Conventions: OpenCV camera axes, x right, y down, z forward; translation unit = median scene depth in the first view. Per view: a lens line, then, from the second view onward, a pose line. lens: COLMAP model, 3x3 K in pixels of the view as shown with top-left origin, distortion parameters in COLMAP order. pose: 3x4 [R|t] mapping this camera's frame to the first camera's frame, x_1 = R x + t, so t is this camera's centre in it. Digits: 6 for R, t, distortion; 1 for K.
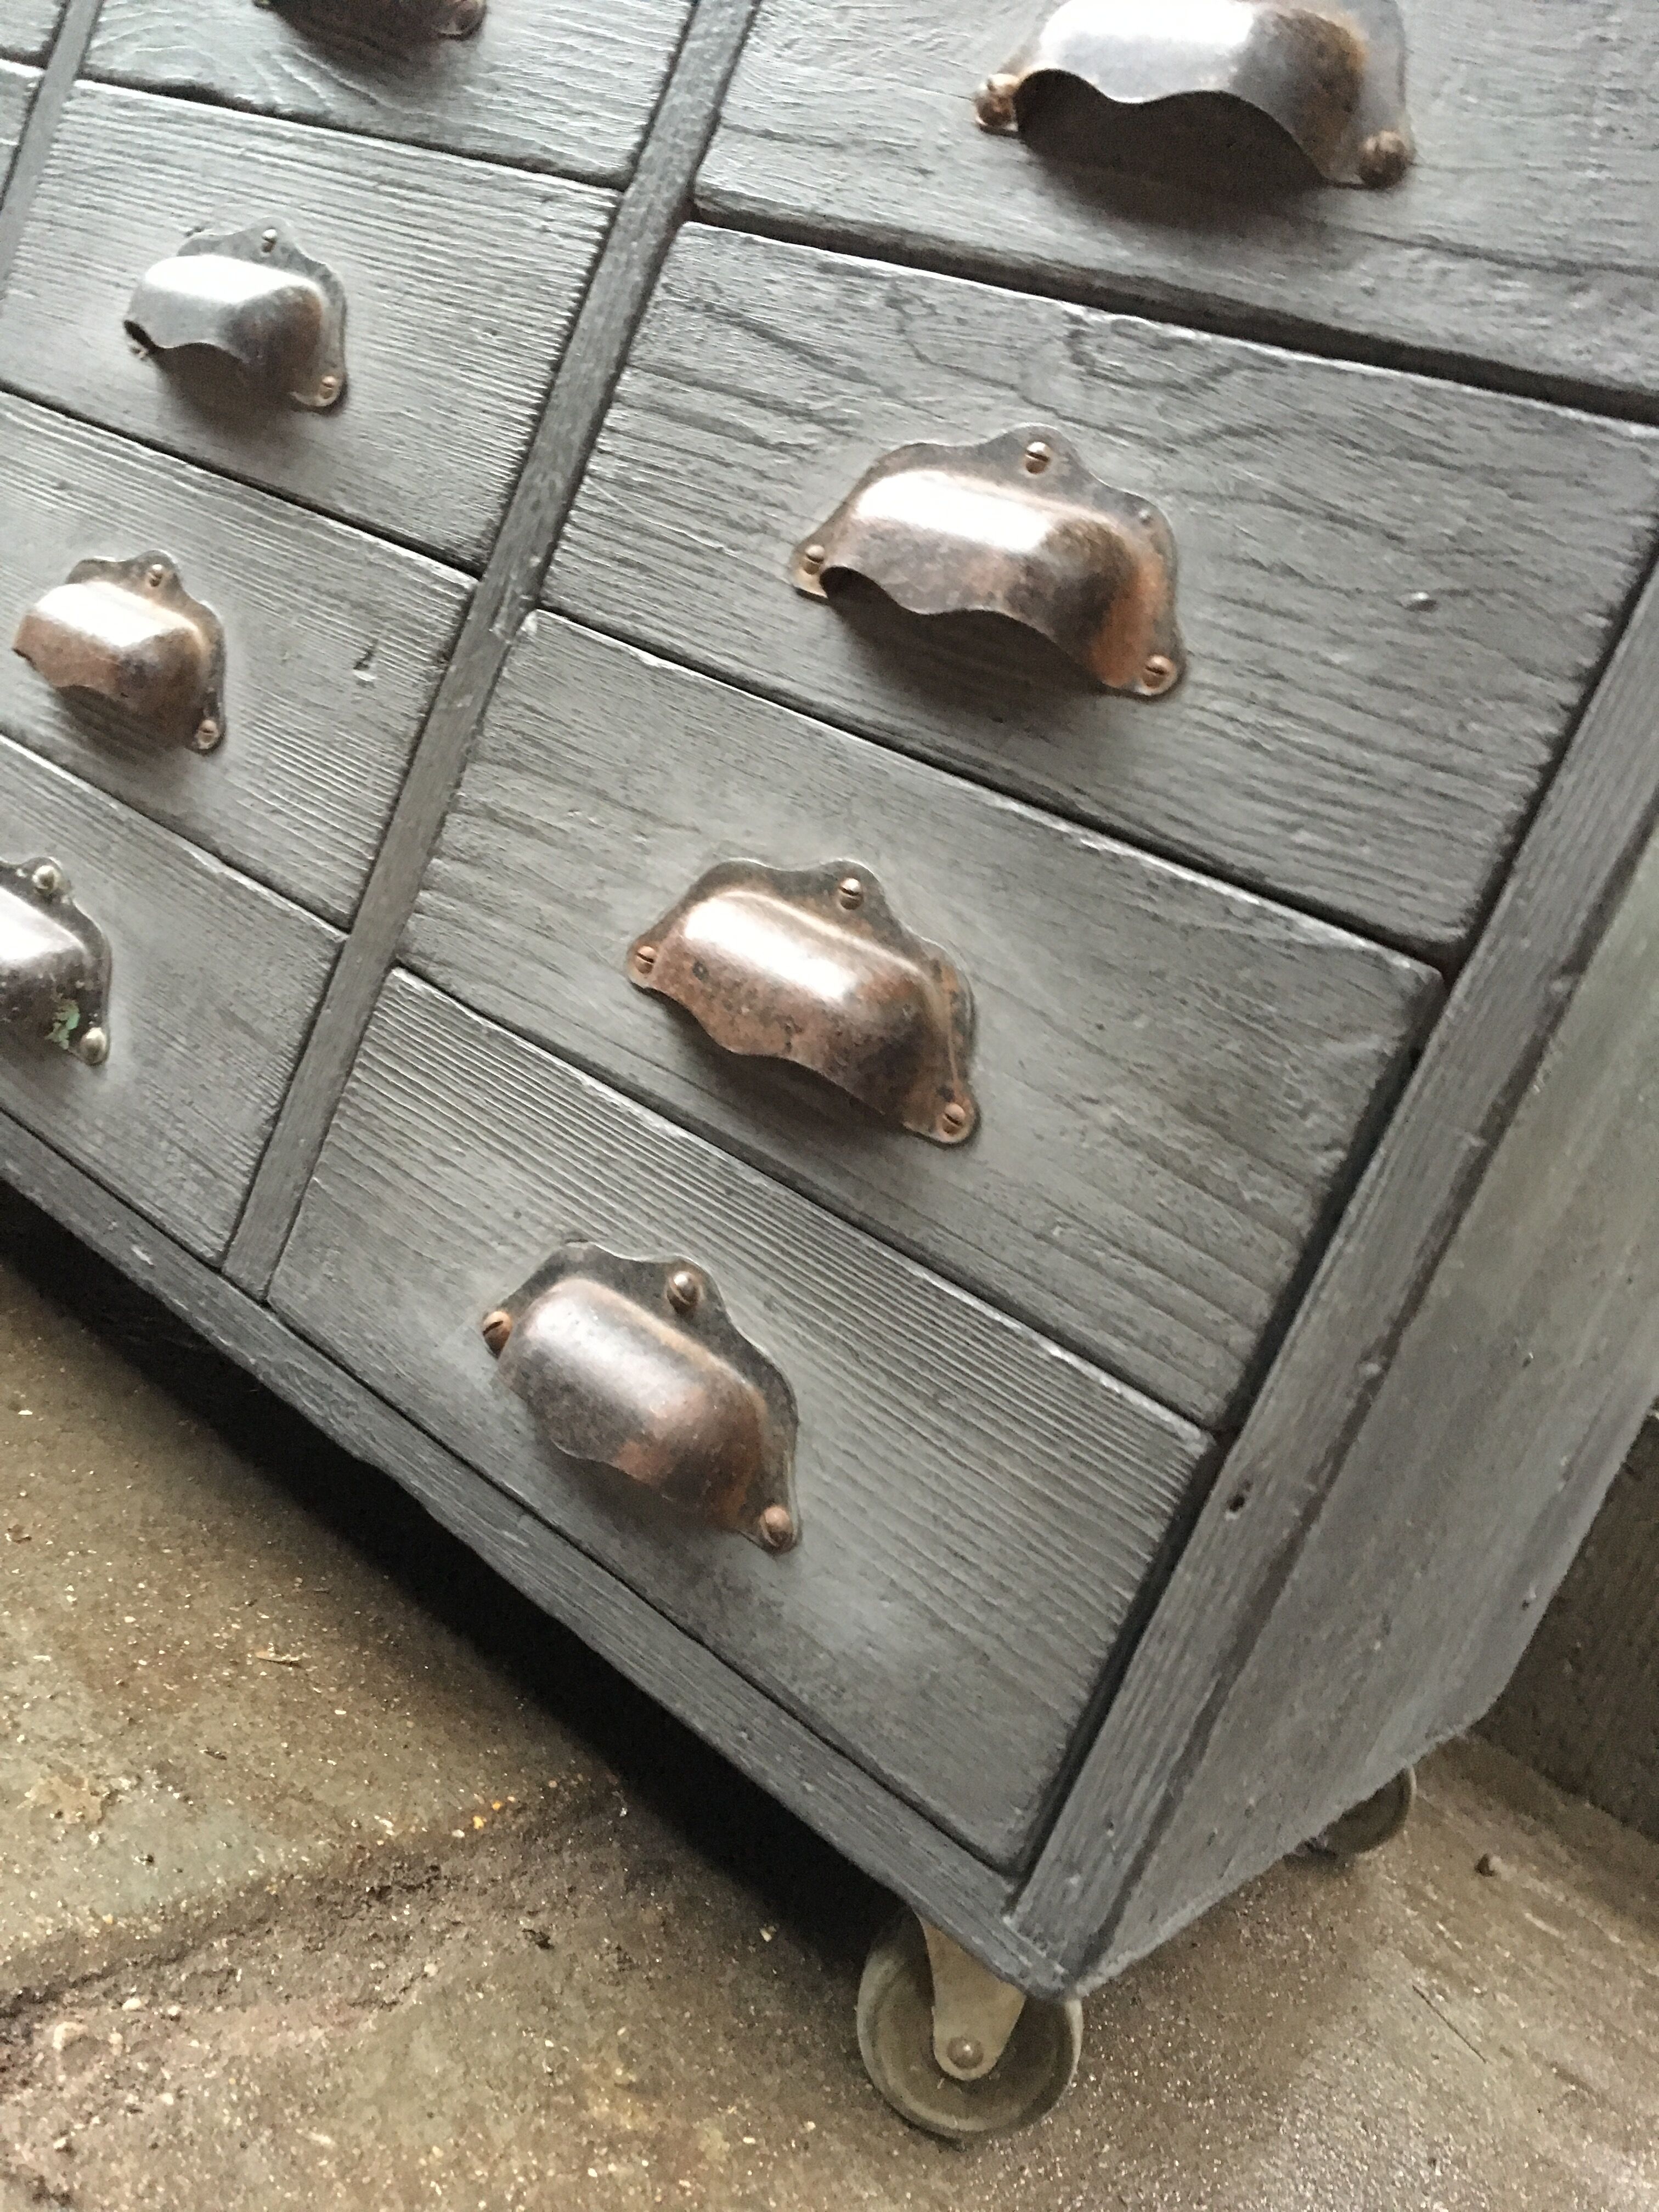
lens RADIAL K [[1853.9, 0, 828.6], [0, 1853.9, 1107.5], [0, 0, 1]] dist [0.074032, -0.098429]
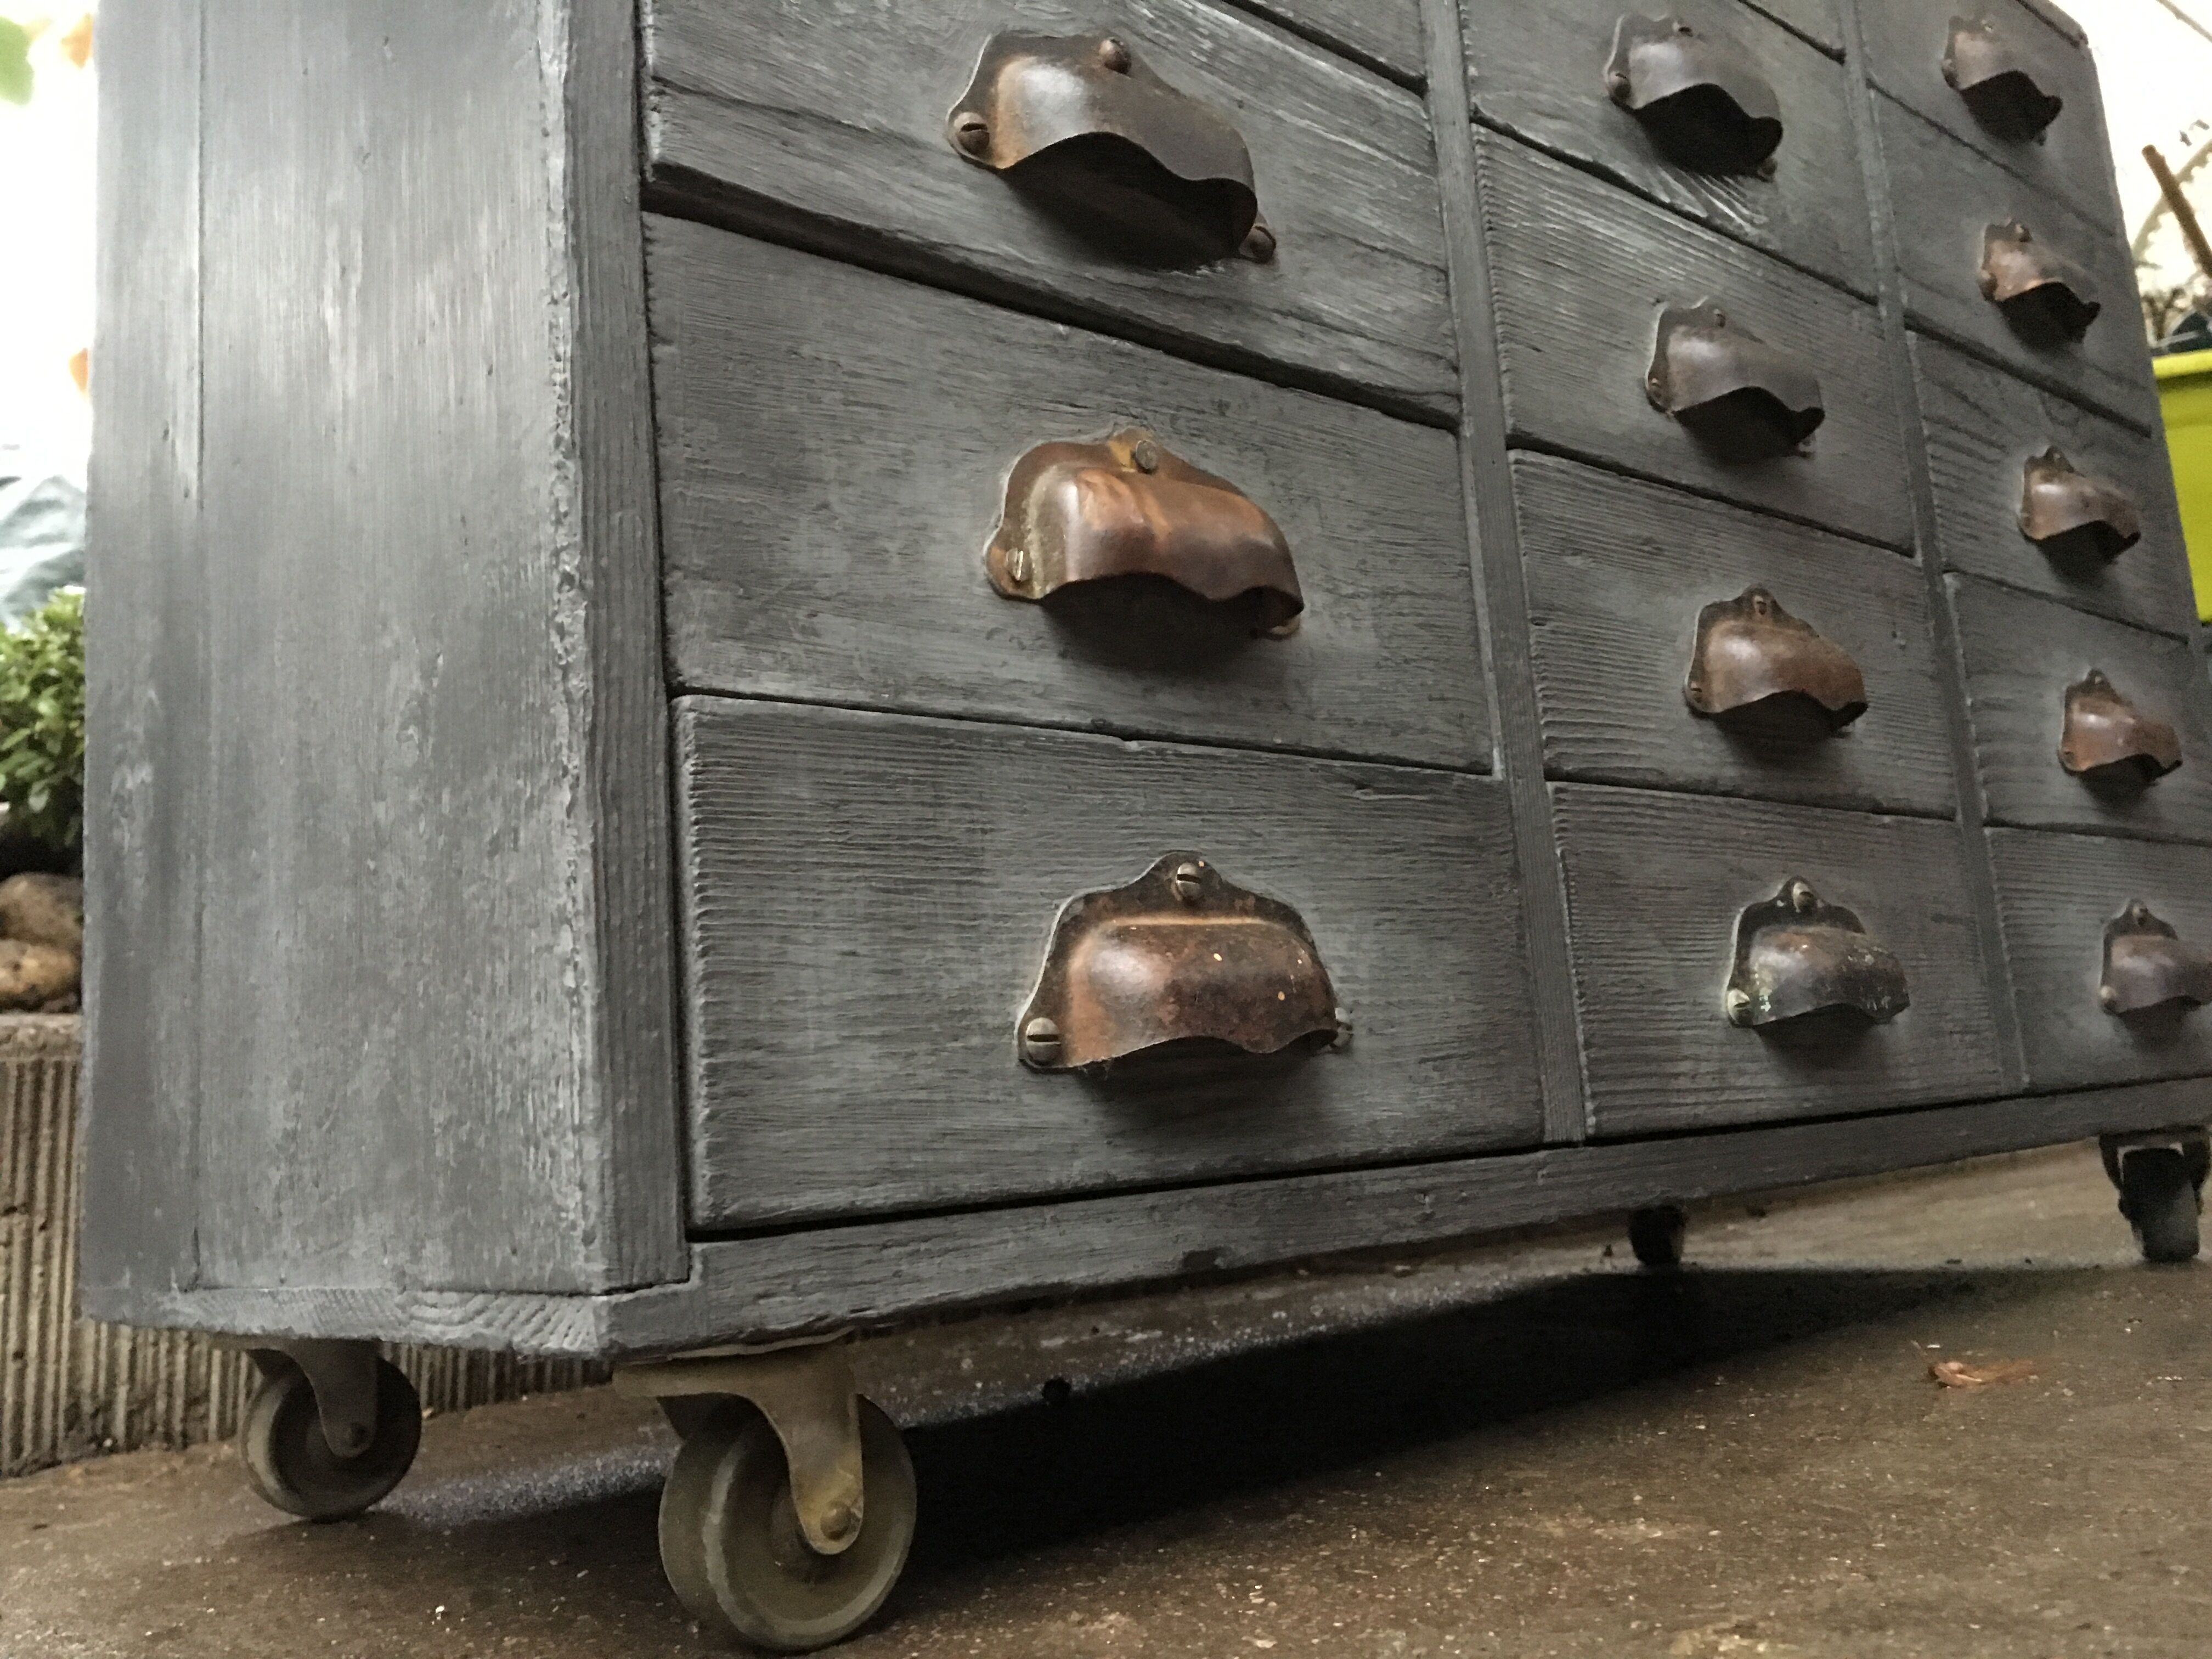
lens RADIAL K [[1882.5, 0, 1111.6], [0, 1882.5, 832.4], [0, 0, 1]] dist [0.084332, -0.143284]
pose [[0.182743, -0.253727, 0.949857, -1.715797], [0.319134, 0.929120, 0.186789, -0.549331], [-0.929924, 0.268997, 0.250763, 1.239645]]
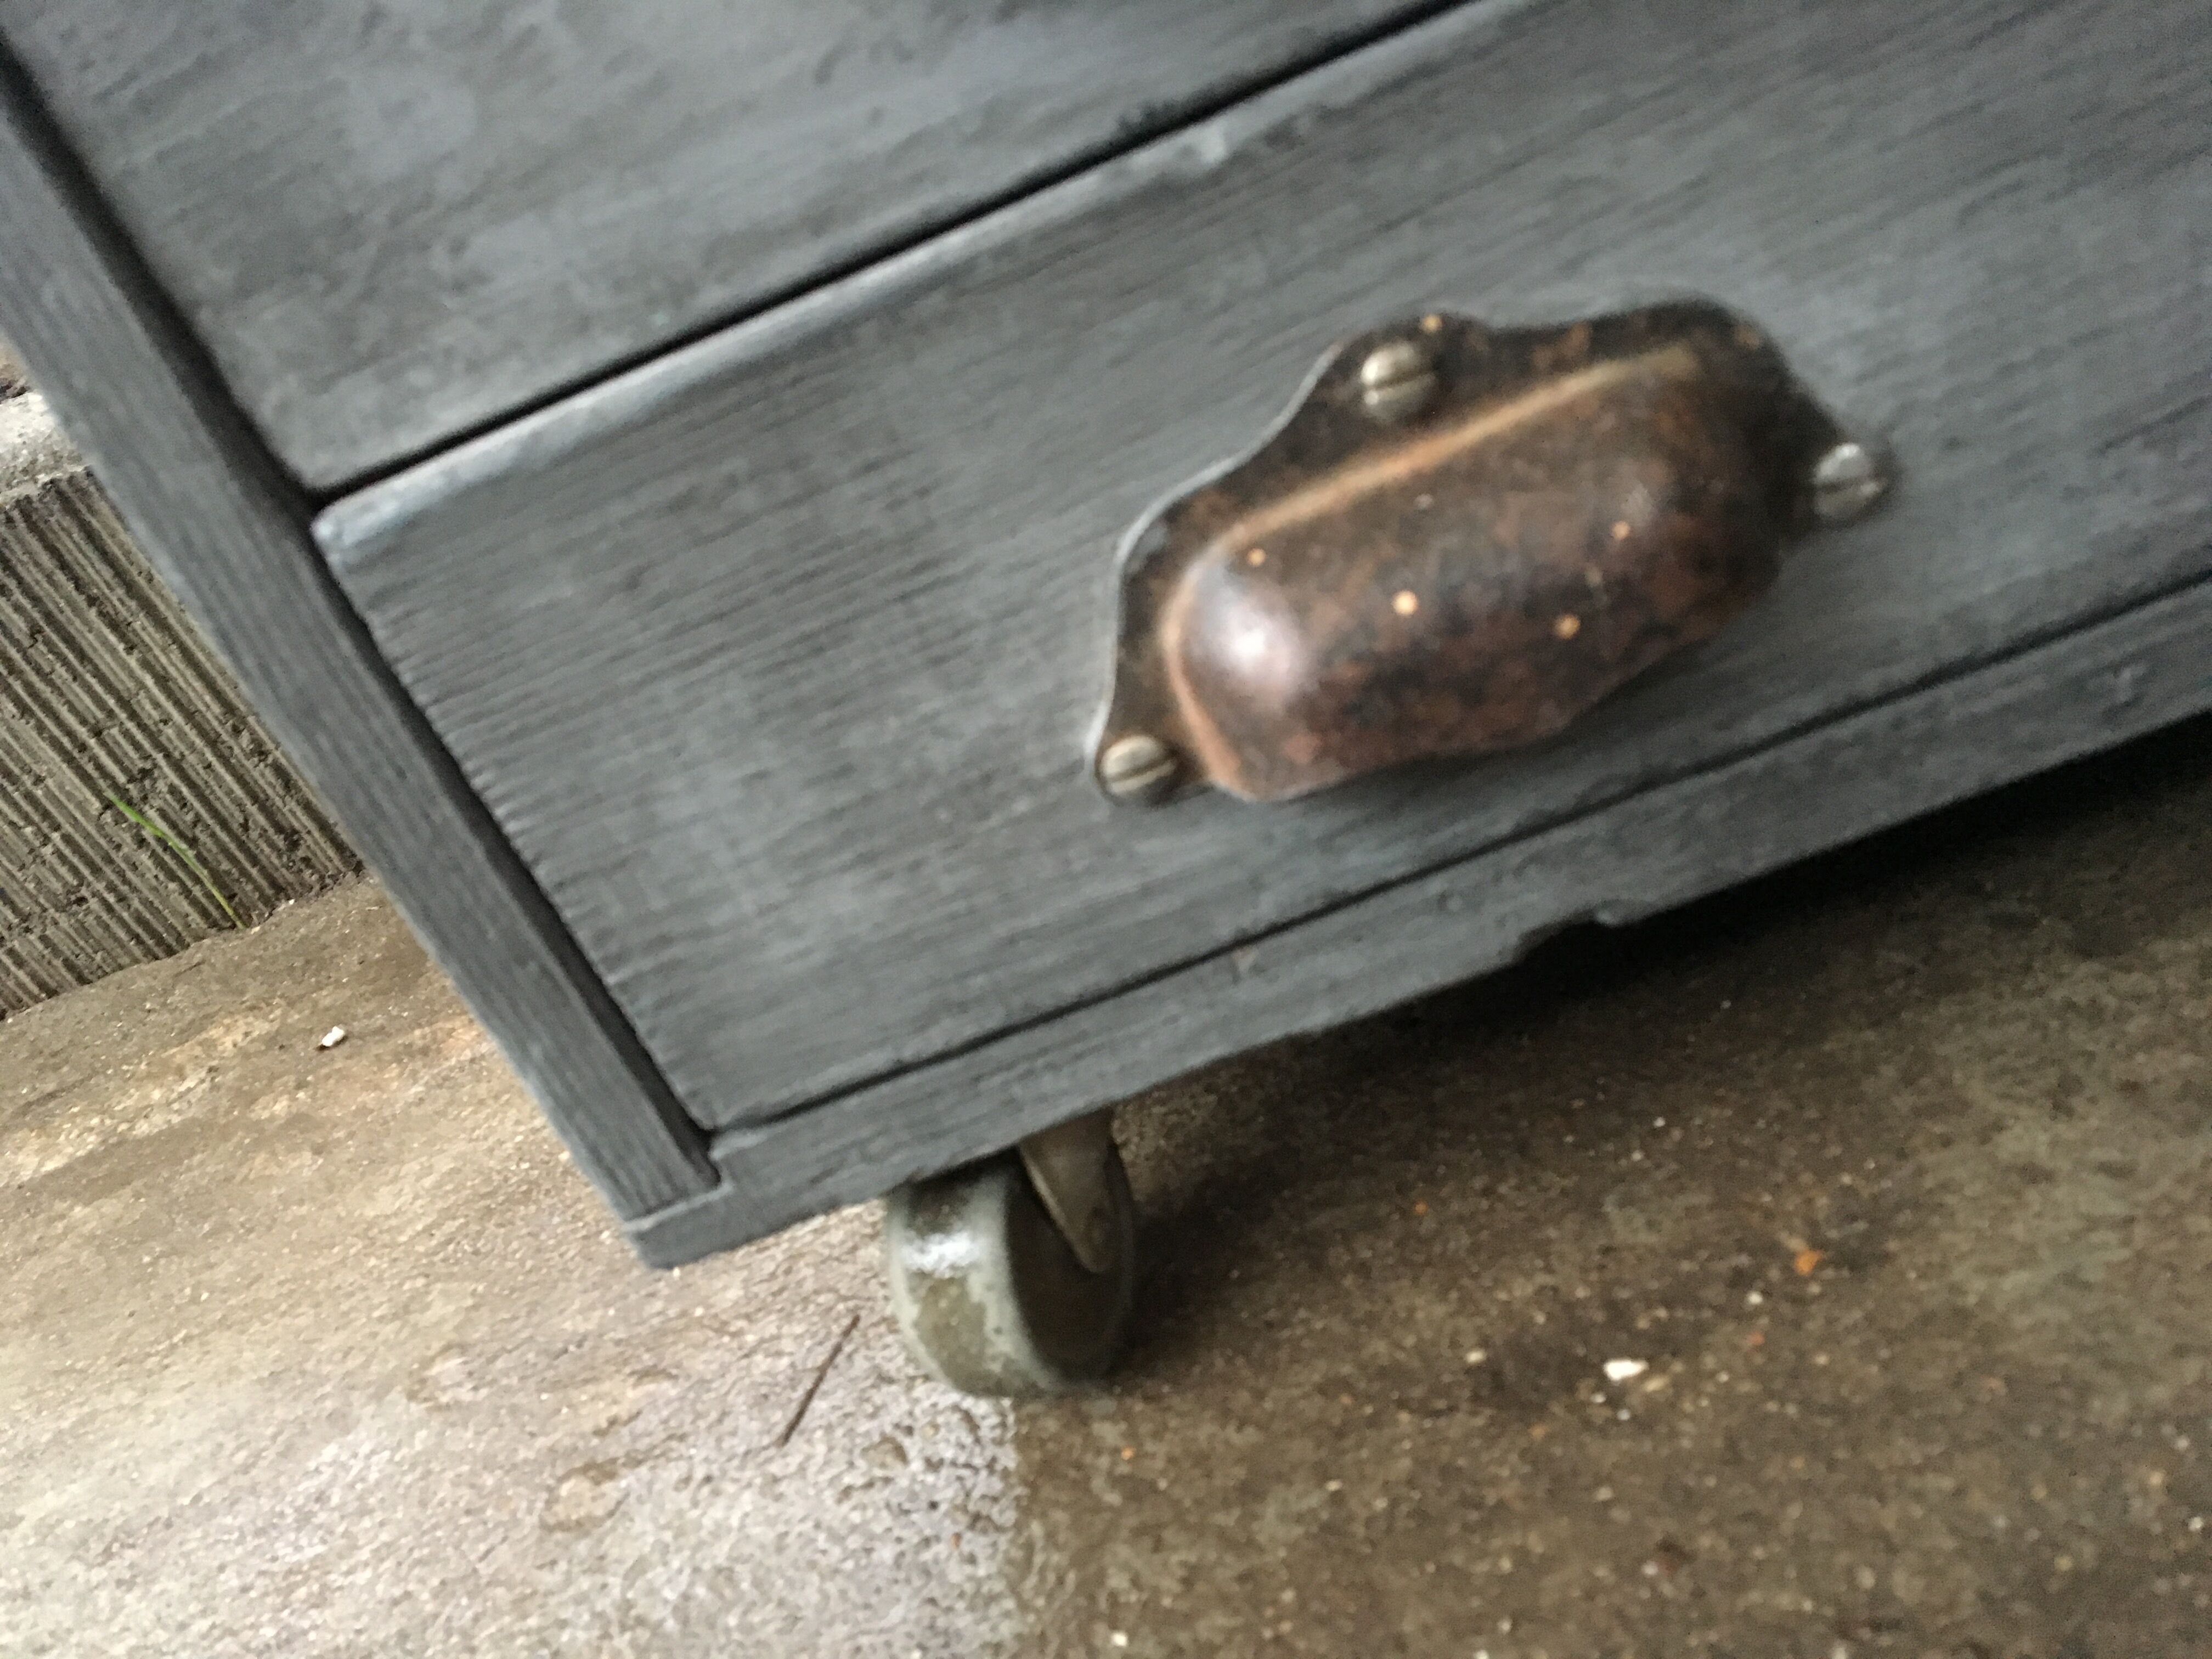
lens RADIAL K [[1846.9, 0, 1100.6], [0, 1846.9, 829.9], [0, 0, 1]] dist [0.079980, -0.107378]
pose [[0.510111, -0.836012, 0.202168, -1.105155], [0.707814, 0.541567, 0.453546, -0.544494], [-0.488657, -0.088262, 0.868000, 1.078551]]
